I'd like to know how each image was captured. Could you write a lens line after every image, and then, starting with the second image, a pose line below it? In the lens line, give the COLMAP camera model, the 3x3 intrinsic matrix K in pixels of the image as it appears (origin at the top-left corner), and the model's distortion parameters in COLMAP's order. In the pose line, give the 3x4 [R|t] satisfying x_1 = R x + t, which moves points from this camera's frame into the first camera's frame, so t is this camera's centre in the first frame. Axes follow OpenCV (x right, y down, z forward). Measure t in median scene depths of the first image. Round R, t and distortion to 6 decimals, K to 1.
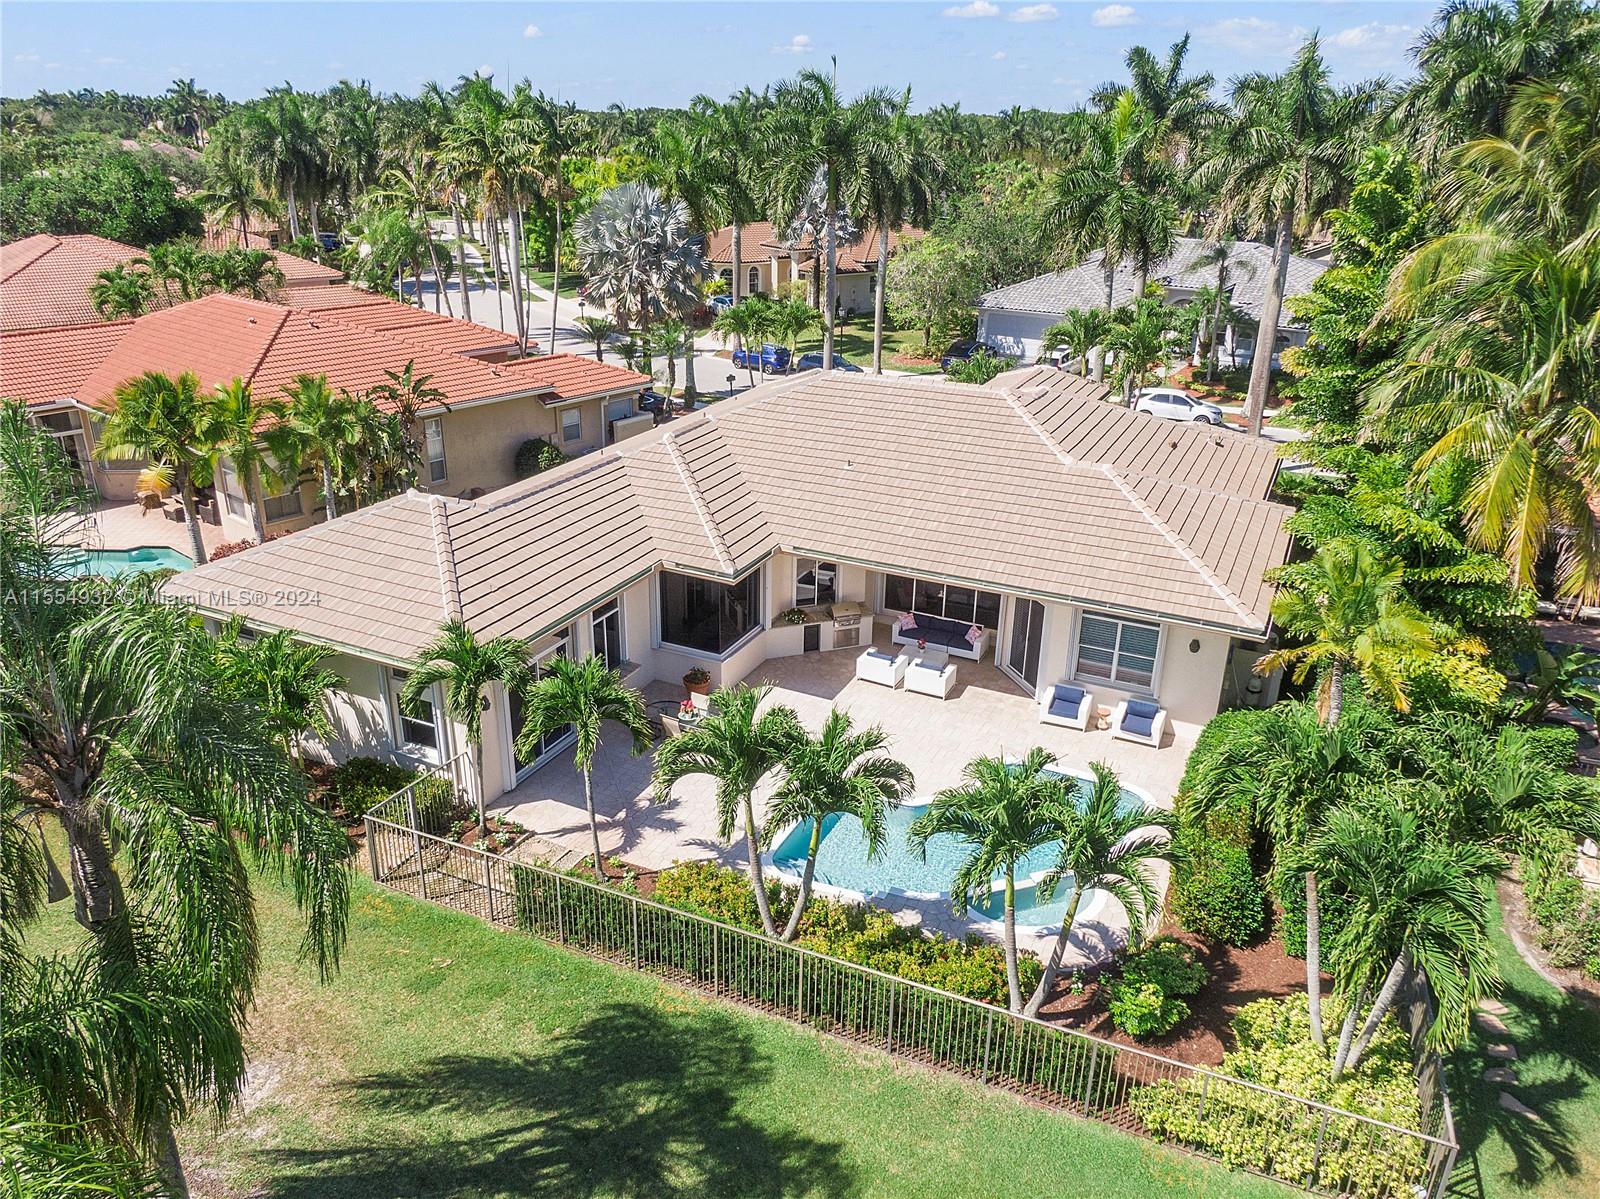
lens RADIAL K [[1133.6, 0, 805.3], [0, 1133.6, 611.0], [0, 0, 1]] dist [0.044412, -0.064689]
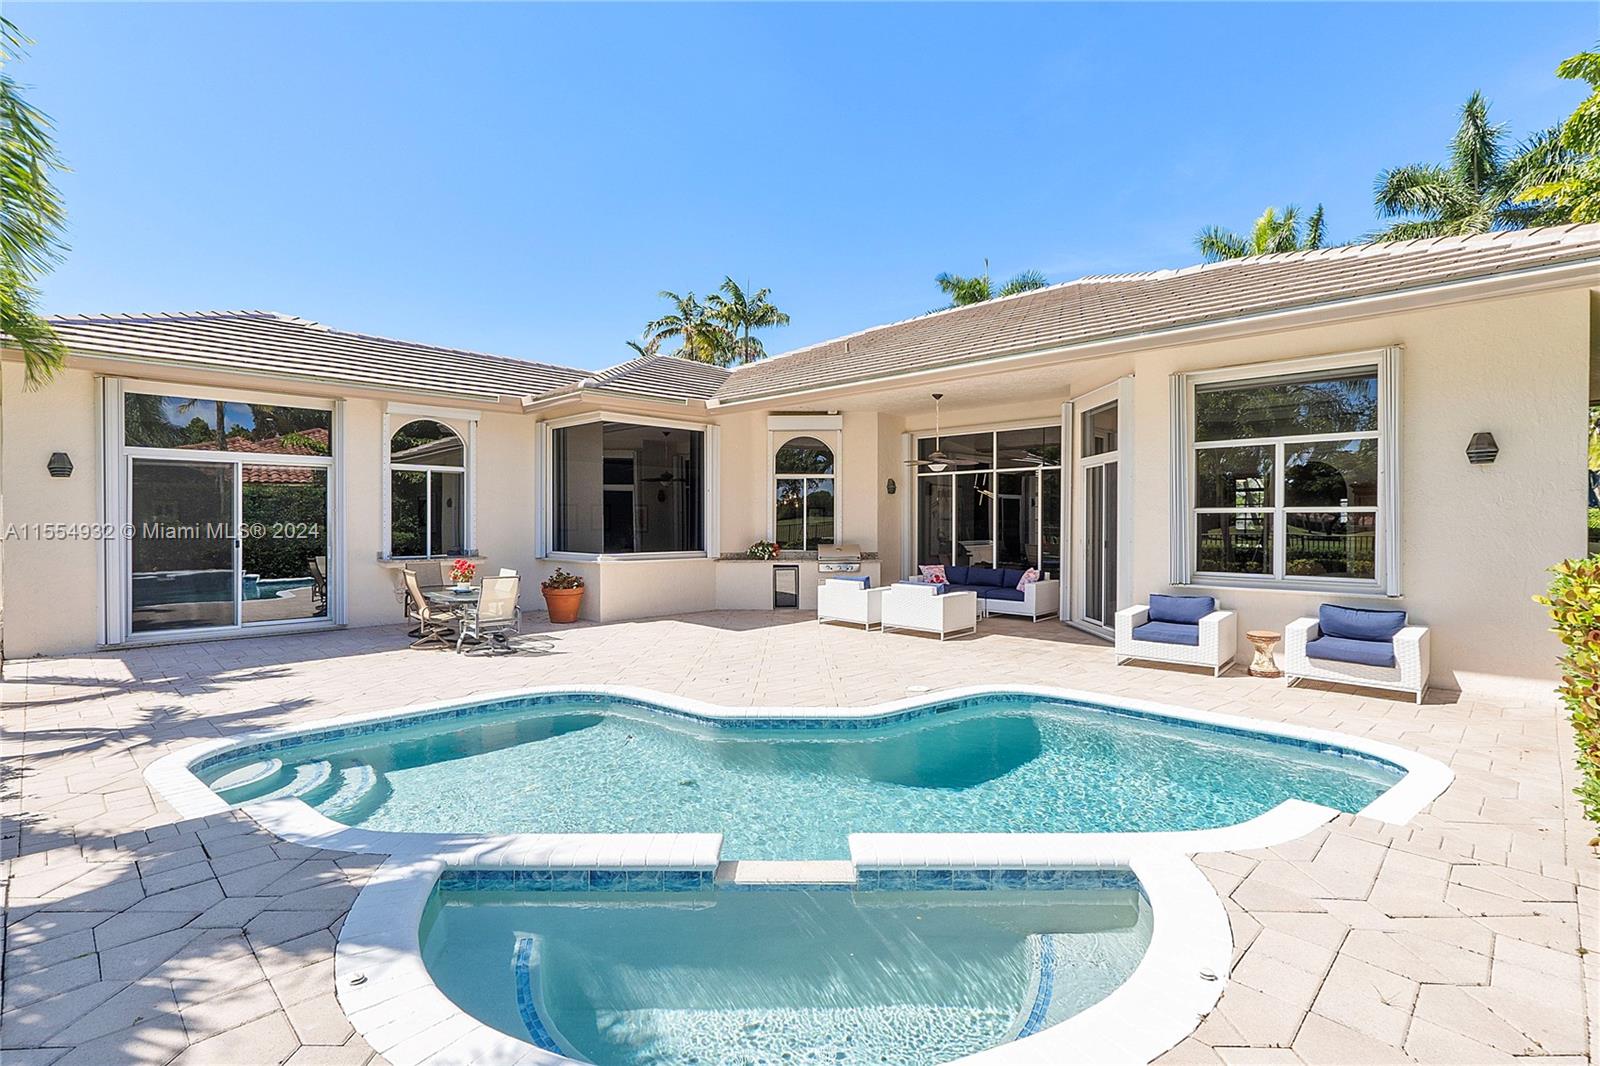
lens RADIAL K [[755.4, 0, 802.3], [0, 755.4, 523.5], [0, 0, 1]] dist [-0.011362, -0.000333]
pose [[0.945387, -0.011423, -0.325748, 0.184539], [-0.116102, 0.922036, -0.369282, 0.176013], [0.304570, 0.386934, 0.870356, 0.657396]]
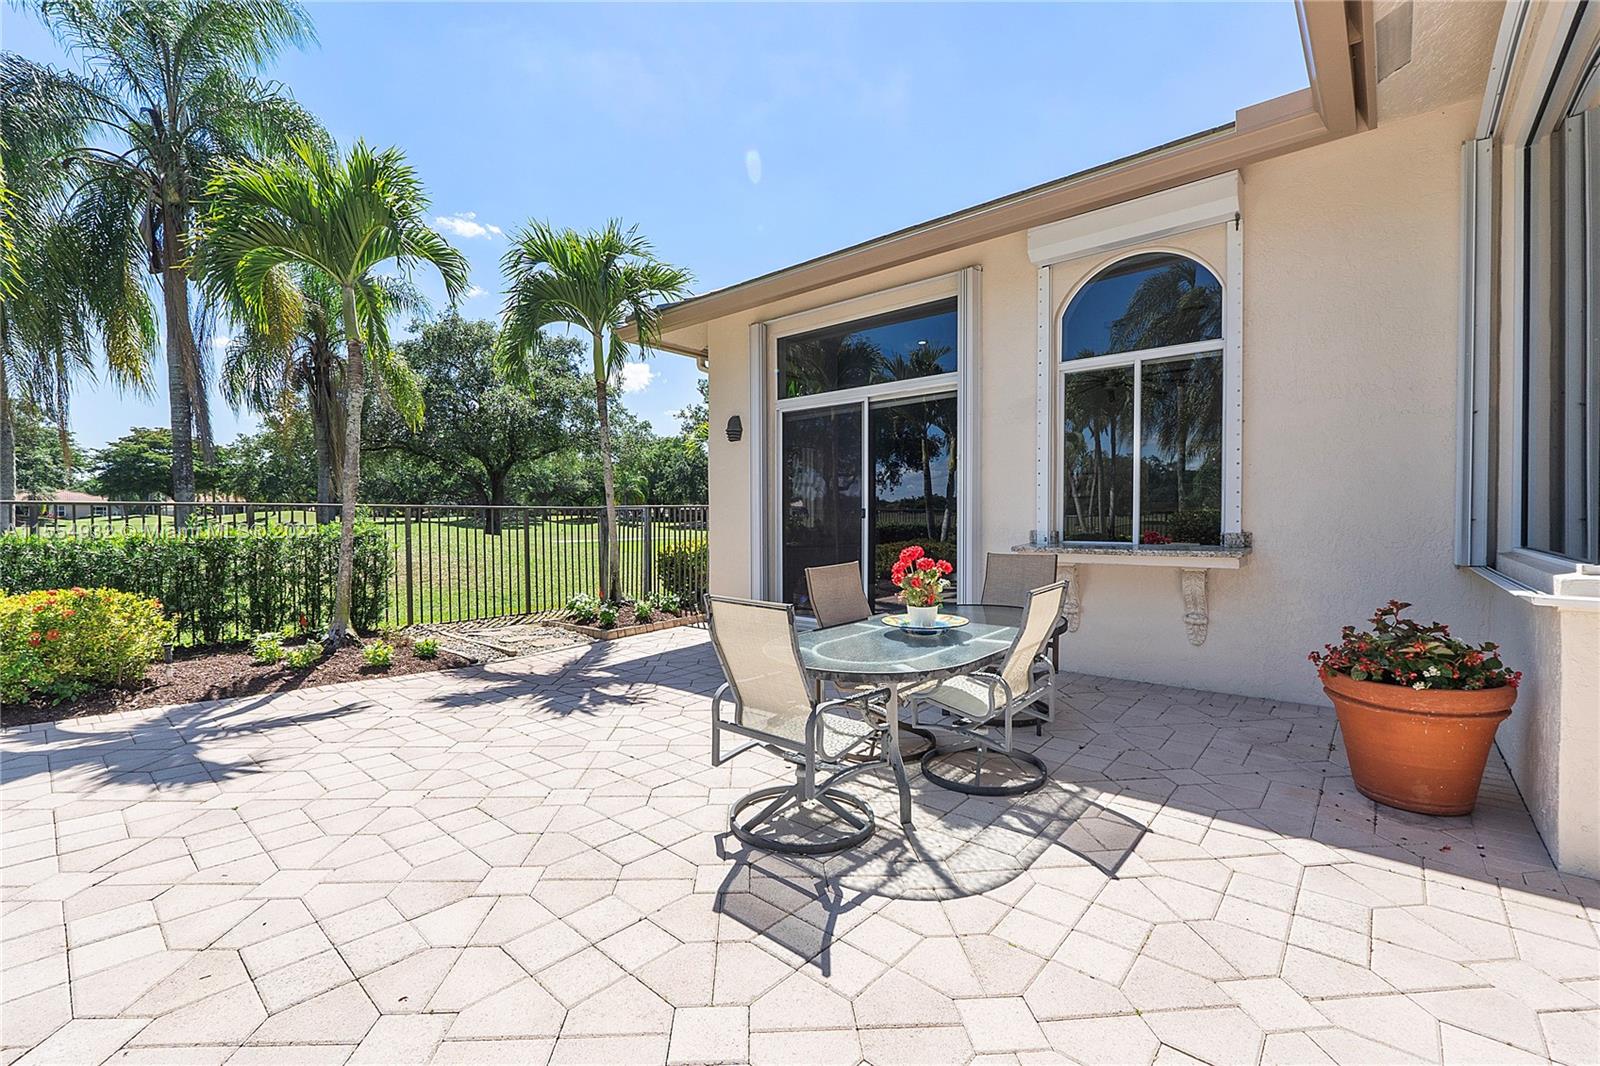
lens RADIAL K [[677.2, 0, 799.2], [0, 677.2, 527.7], [0, 0, 1]] dist [-0.004781, -0.001240]
pose [[-0.269971, 0.002065, -0.962866, 0.039305], [-0.376003, 0.920374, 0.107399, 0.068074], [0.886418, 0.391035, -0.247698, 0.941190]]
